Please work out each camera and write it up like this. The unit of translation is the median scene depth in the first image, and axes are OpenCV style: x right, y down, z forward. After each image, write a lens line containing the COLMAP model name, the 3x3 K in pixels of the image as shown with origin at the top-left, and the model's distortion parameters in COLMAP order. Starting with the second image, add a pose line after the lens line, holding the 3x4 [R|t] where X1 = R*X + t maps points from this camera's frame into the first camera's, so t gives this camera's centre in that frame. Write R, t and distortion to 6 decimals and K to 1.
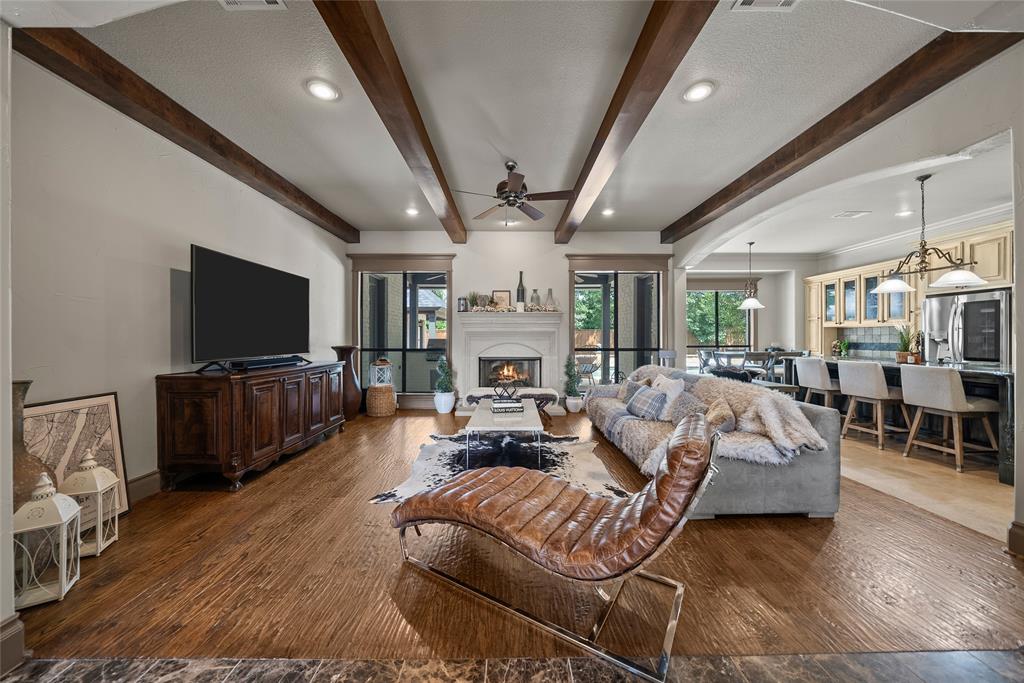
lens RADIAL K [[356.5, 0, 512.4], [0, 356.5, 339.1], [0, 0, 1]] dist [-0.005931, -0.000001]
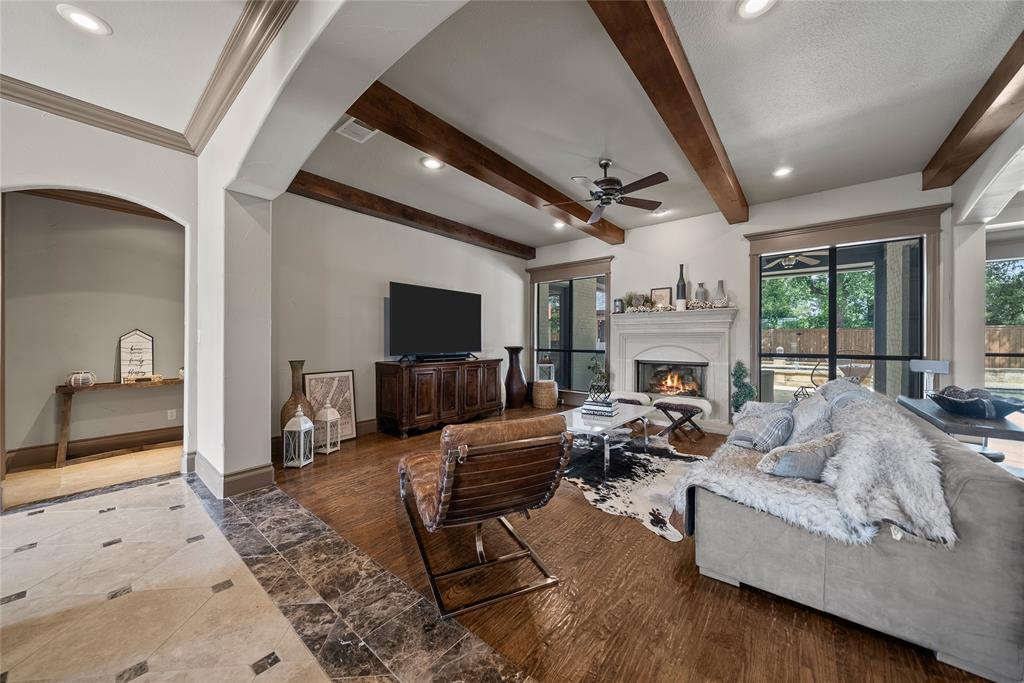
lens RADIAL K [[356.5, 0, 511.7], [0, 356.5, 340.9], [0, 0, 1]] dist [-0.005931, -0.000001]
pose [[0.767315, 0.003159, -0.641263, 0.313841], [-0.002898, 0.999995, 0.001459, -0.001208], [0.641264, 0.000739, 0.767320, 0.063653]]
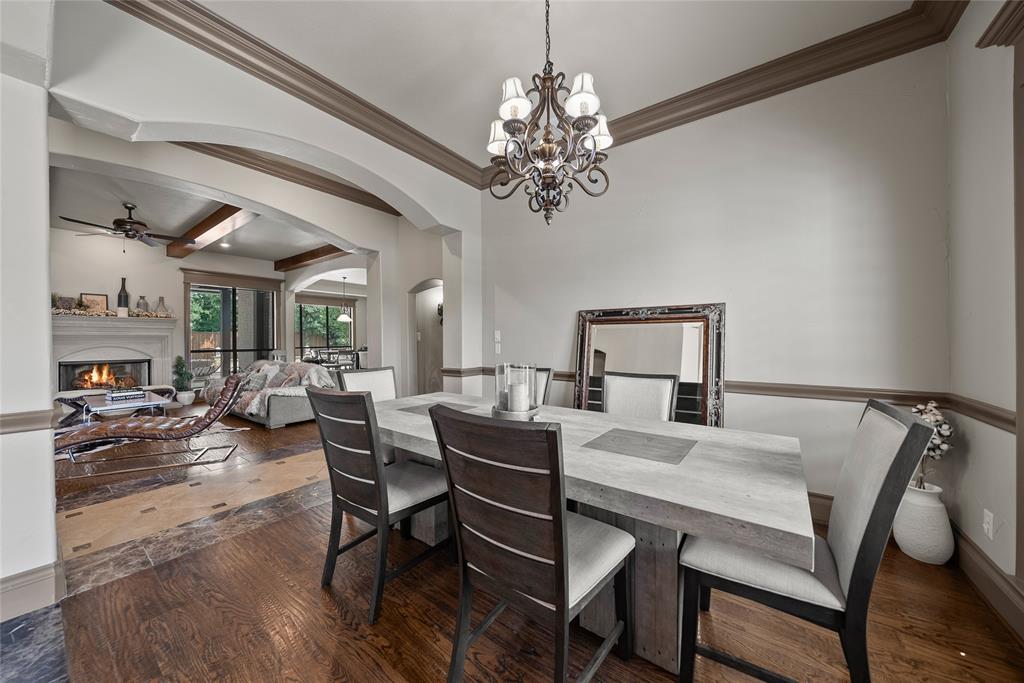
lens RADIAL K [[356.5, 0, 510.7], [0, 356.5, 340.7], [0, 0, 1]] dist [-0.005931, -0.000001]
pose [[0.600566, -0.003097, 0.799569, -0.146131], [0.006019, 0.999982, -0.000647, 0.002199], [-0.799552, 0.005201, 0.600574, -0.623751]]
